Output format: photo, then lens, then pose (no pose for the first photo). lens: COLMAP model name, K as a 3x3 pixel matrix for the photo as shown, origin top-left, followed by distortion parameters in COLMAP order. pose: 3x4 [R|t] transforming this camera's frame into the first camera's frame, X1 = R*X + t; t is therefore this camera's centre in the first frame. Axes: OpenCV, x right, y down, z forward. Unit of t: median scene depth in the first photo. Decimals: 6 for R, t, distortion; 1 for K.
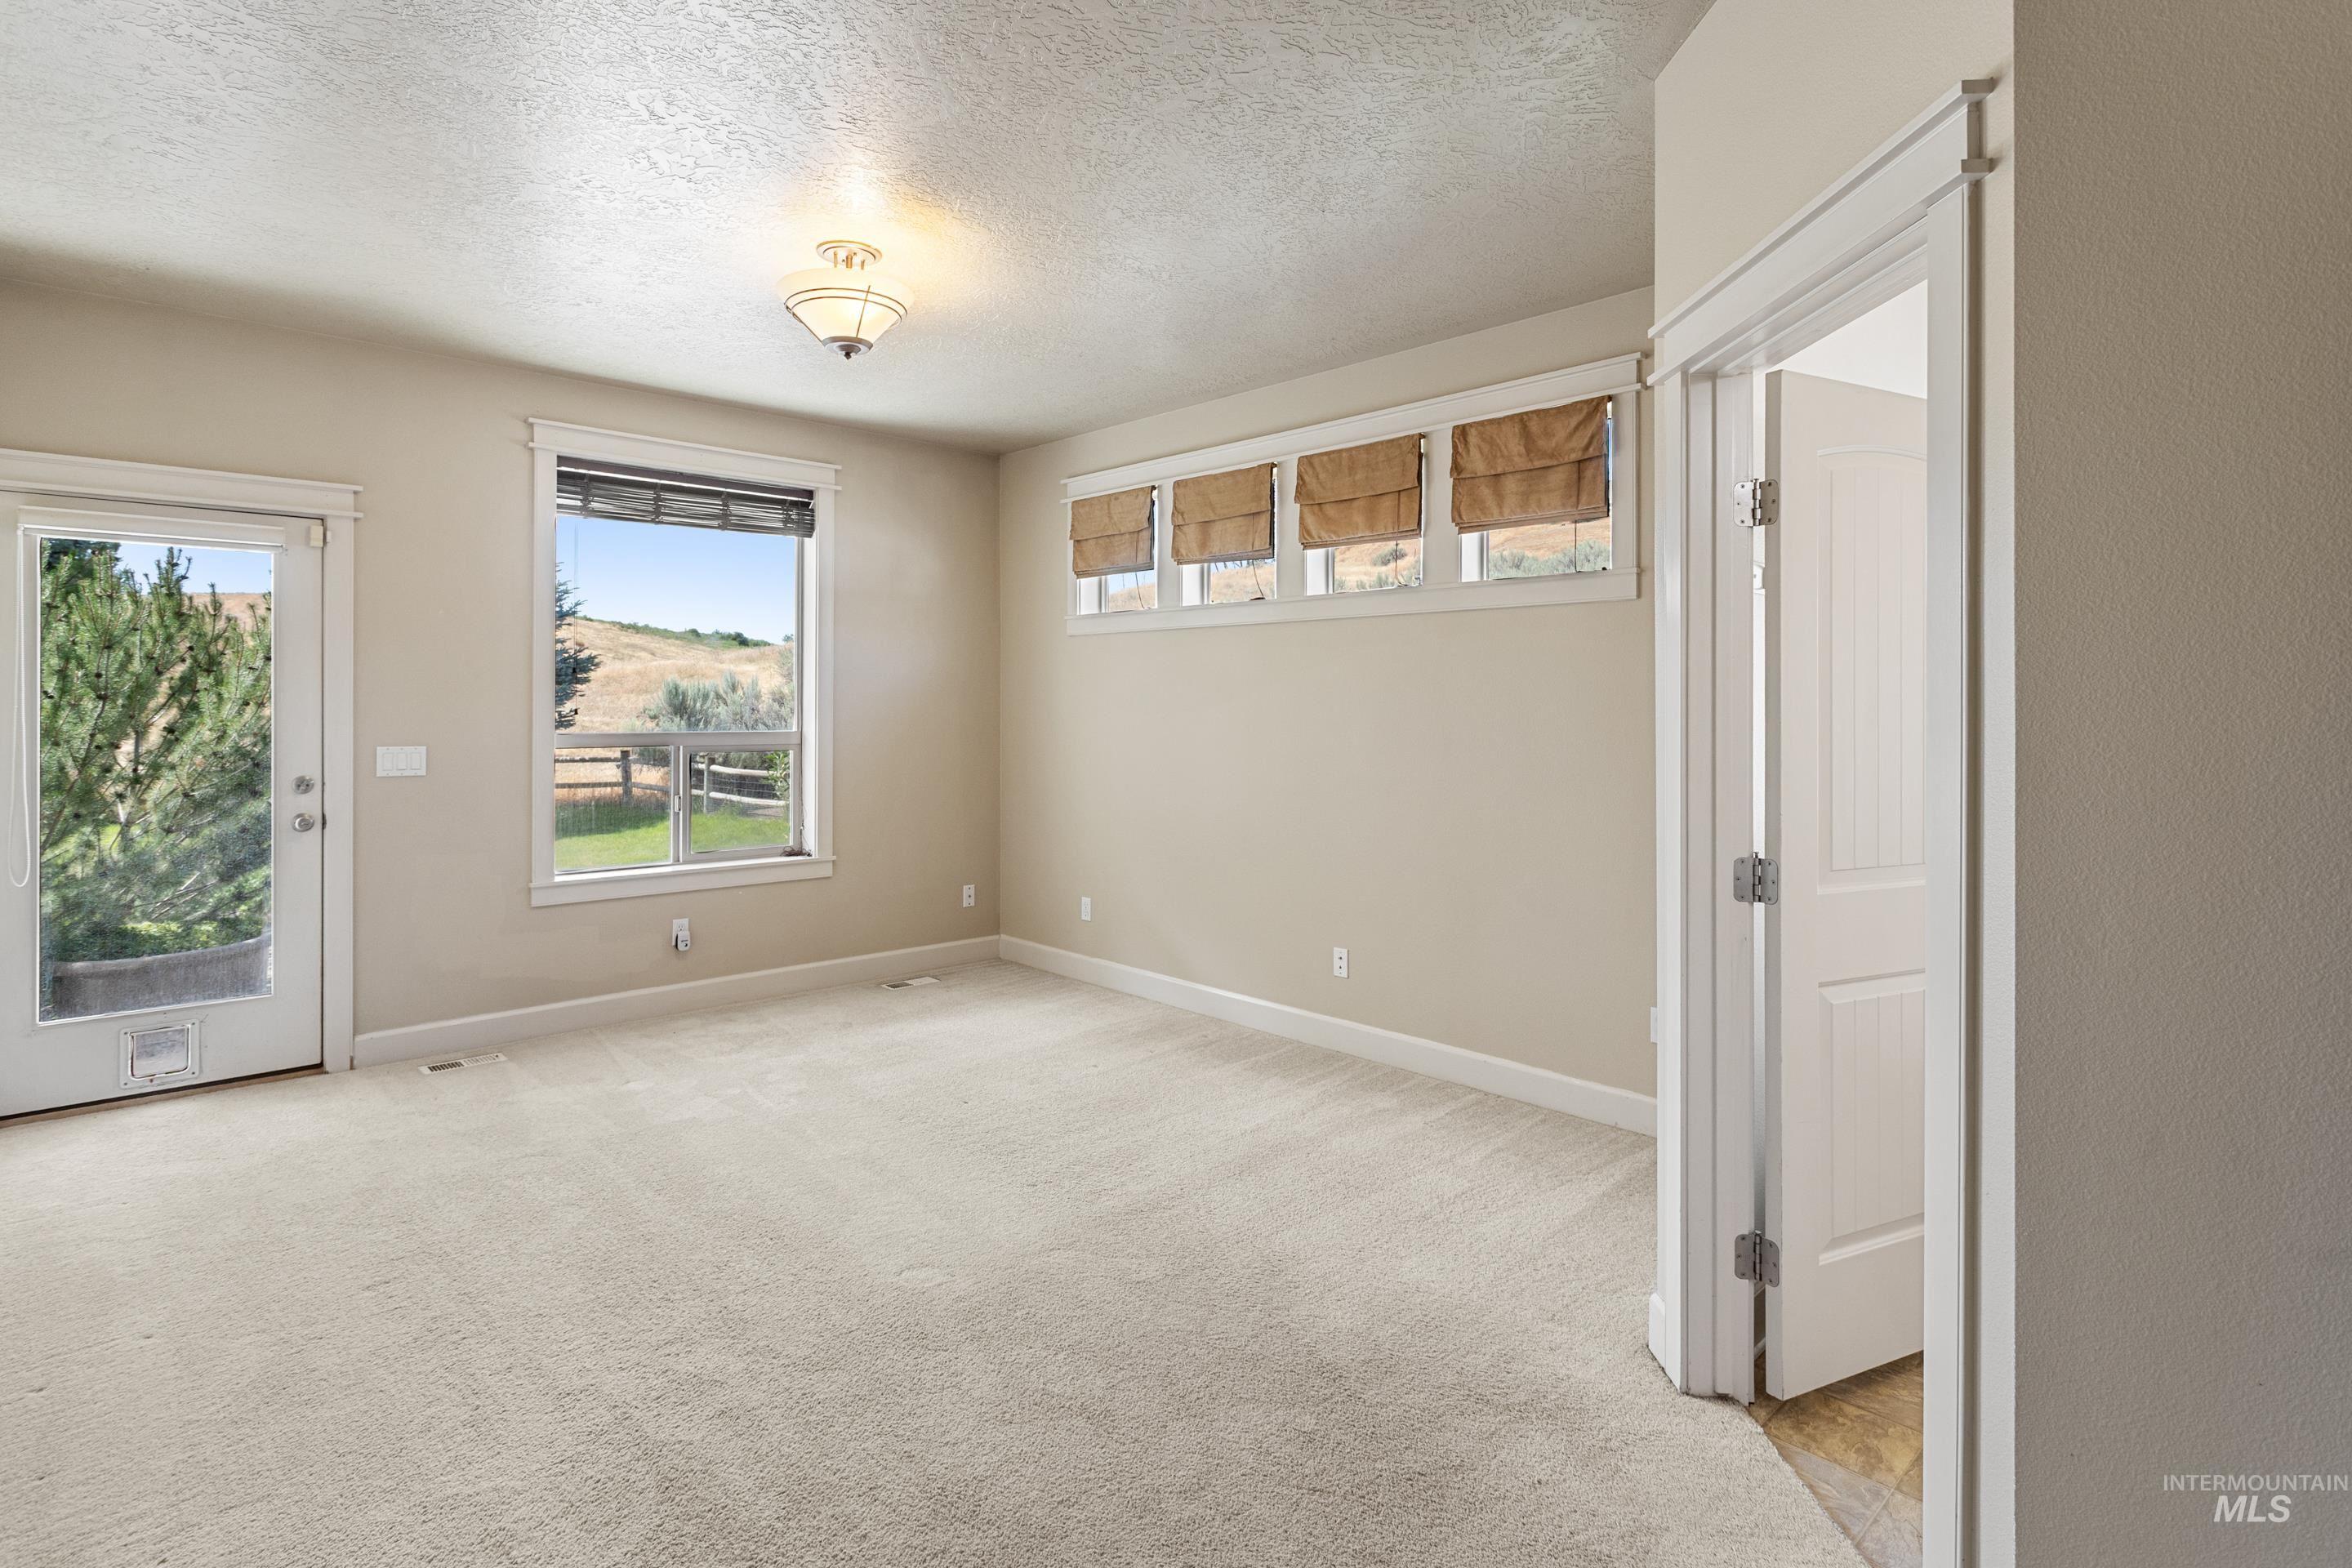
lens RADIAL K [[1158.8, 0, 1183.9], [0, 1158.8, 708.4], [0, 0, 1]] dist [-0.004013, -0.001442]
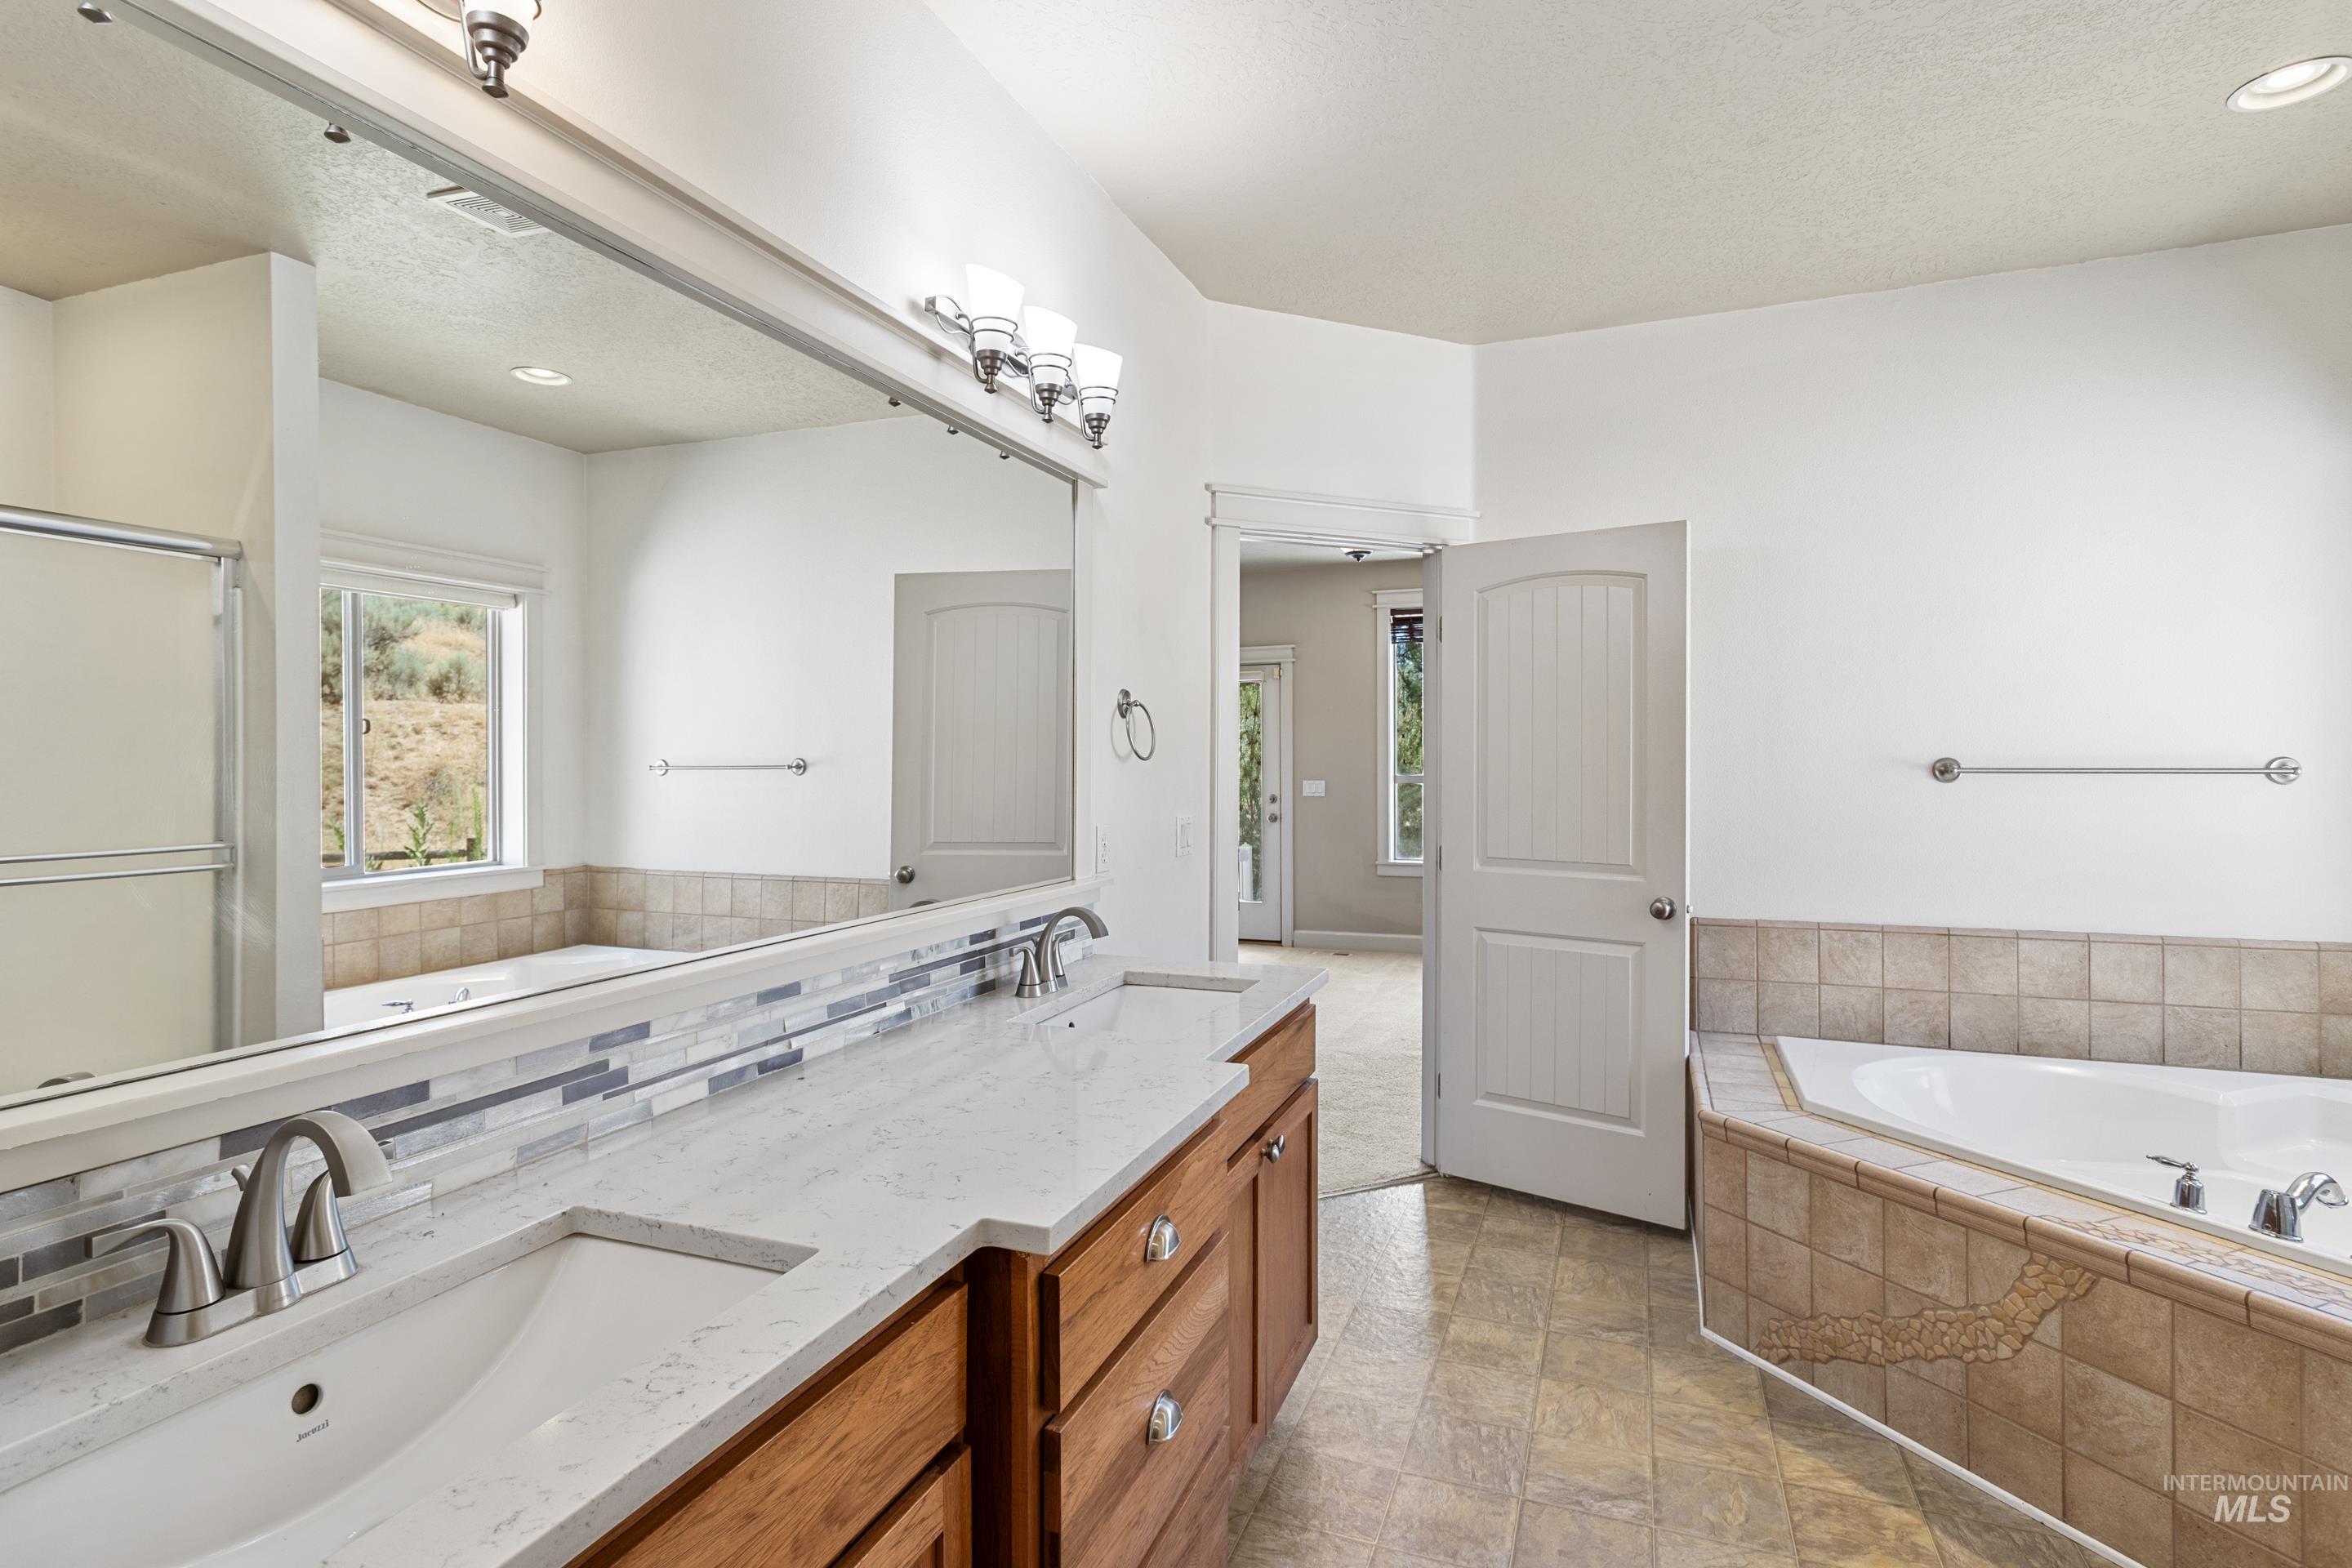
lens RADIAL K [[1108.5, 0, 1165.2], [0, 1108.5, 763.0], [0, 0, 1]] dist [0.001740, -0.000088]
pose [[0.455192, -0.003495, -0.890386, 0.500314], [0.004433, 0.999989, -0.001659, 0.003980], [0.890382, -0.003192, 0.455202, -0.019205]]
